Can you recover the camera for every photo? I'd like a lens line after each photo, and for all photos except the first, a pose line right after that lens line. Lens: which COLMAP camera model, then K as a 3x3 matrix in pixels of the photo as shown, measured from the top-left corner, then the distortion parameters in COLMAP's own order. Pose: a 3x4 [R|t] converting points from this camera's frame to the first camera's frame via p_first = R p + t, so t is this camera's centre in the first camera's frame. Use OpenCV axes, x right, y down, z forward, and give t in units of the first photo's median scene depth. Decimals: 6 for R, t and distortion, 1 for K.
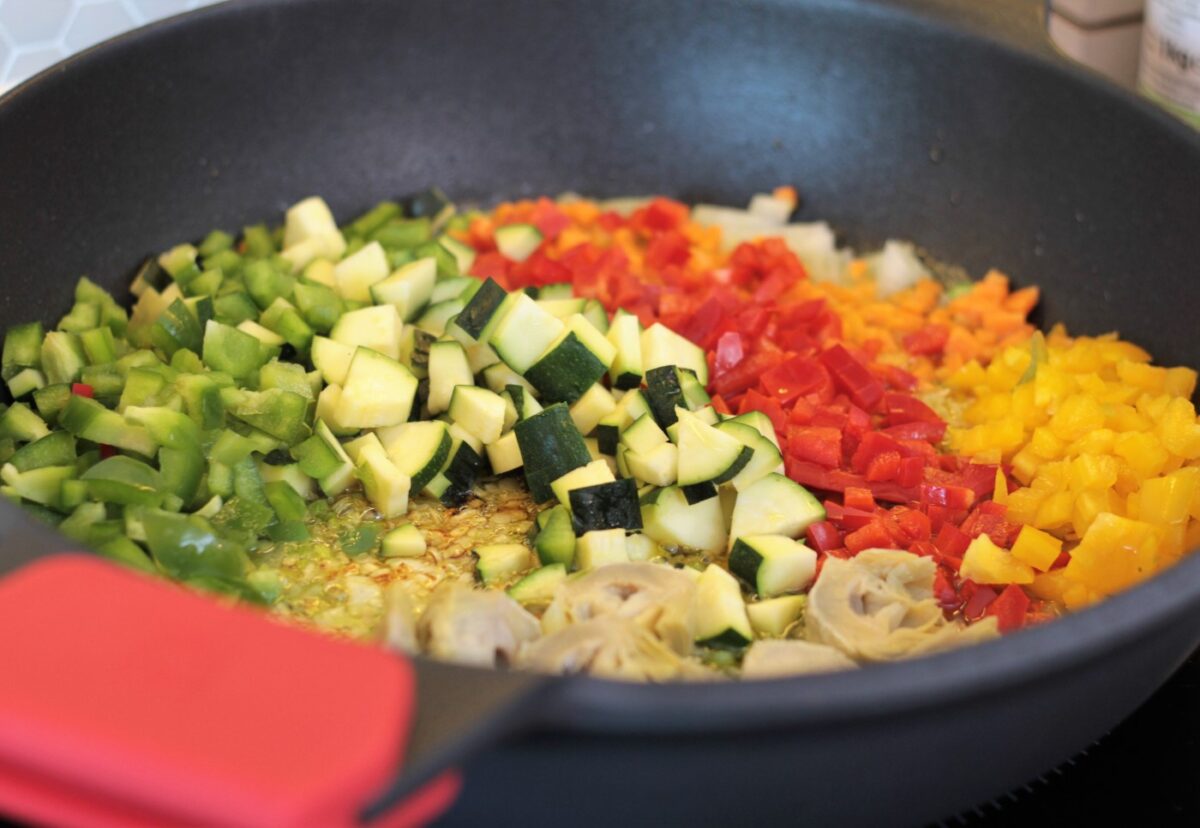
lens RADIAL K [[3149.7, 0, 600.0], [0, 3149.7, 414.0], [0, 0, 1]] dist [-0.060458, -0.295645]
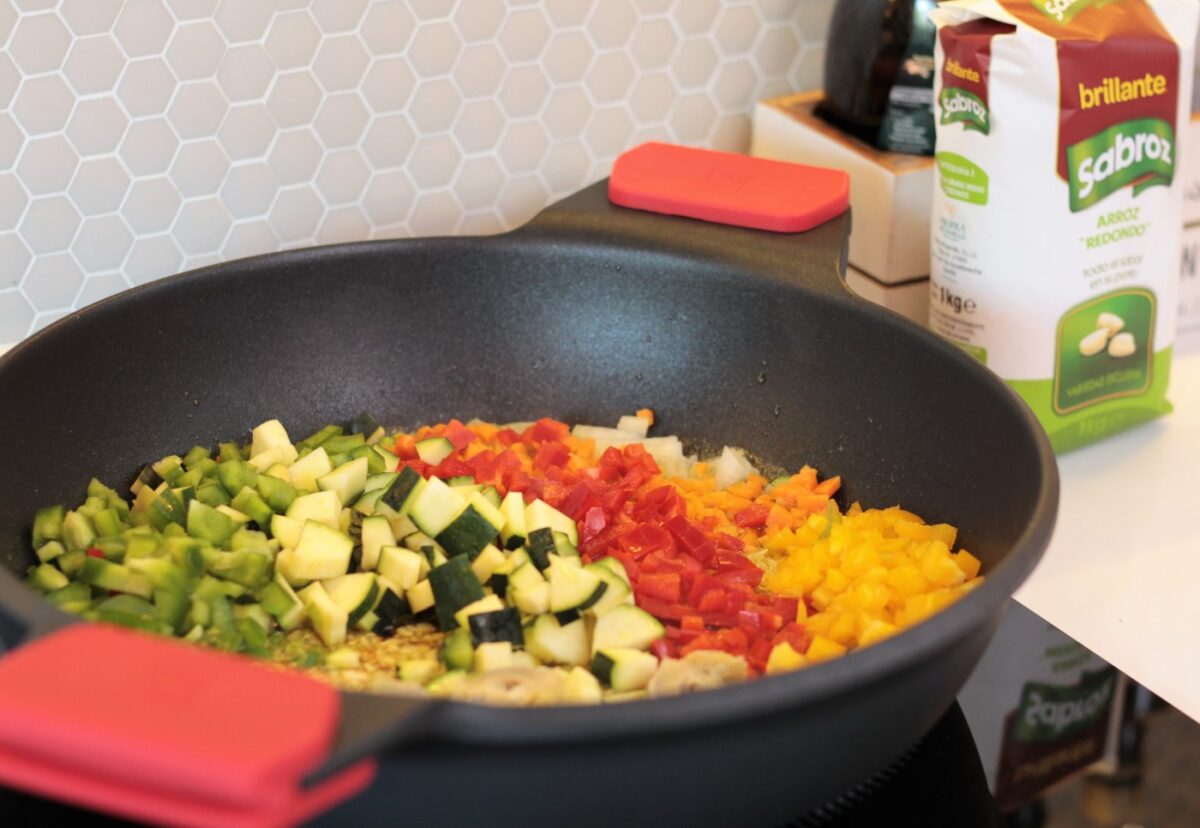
lens RADIAL K [[3149.7, 0, 600.0], [0, 3149.7, 414.0], [0, 0, 1]] dist [-0.060458, -0.295645]
pose [[0.999750, -0.021115, 0.007336, 0.035609], [0.021869, 0.991850, -0.125516, 0.101384], [-0.004626, 0.125645, 0.992064, -0.295709]]
